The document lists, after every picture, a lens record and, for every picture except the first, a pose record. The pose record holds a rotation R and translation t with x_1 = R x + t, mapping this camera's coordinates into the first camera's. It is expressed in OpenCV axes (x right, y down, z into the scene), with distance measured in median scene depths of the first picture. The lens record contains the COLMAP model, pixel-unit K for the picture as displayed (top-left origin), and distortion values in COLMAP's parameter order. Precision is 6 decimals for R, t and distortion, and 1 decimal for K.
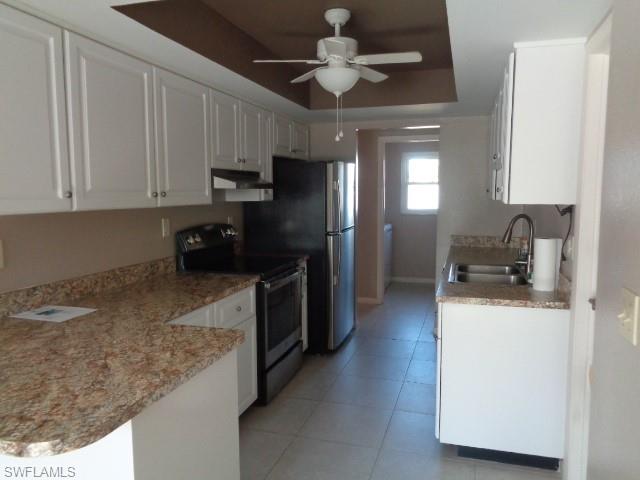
lens RADIAL K [[490.2, 0, 319.2], [0, 490.2, 231.6], [0, 0, 1]] dist [0.037537, 0.001147]
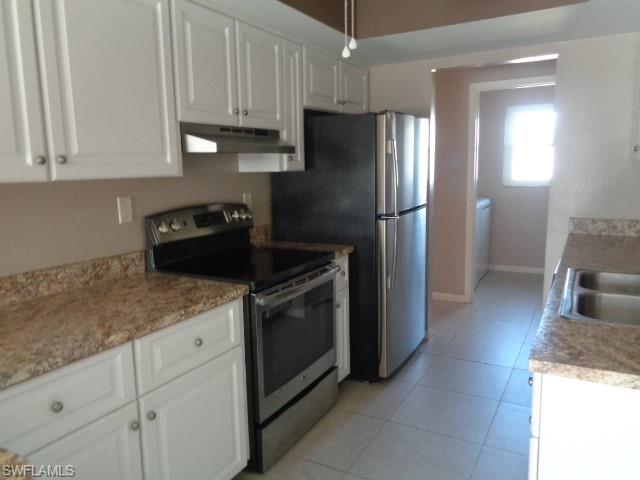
lens RADIAL K [[490.2, 0, 319.2], [0, 490.2, 231.6], [0, 0, 1]] dist [0.037537, 0.001147]
pose [[0.977671, 0.015686, -0.209556, 0.086582], [-0.003562, 0.998304, 0.058108, -0.015977], [0.210112, -0.056064, 0.976069, 0.307465]]
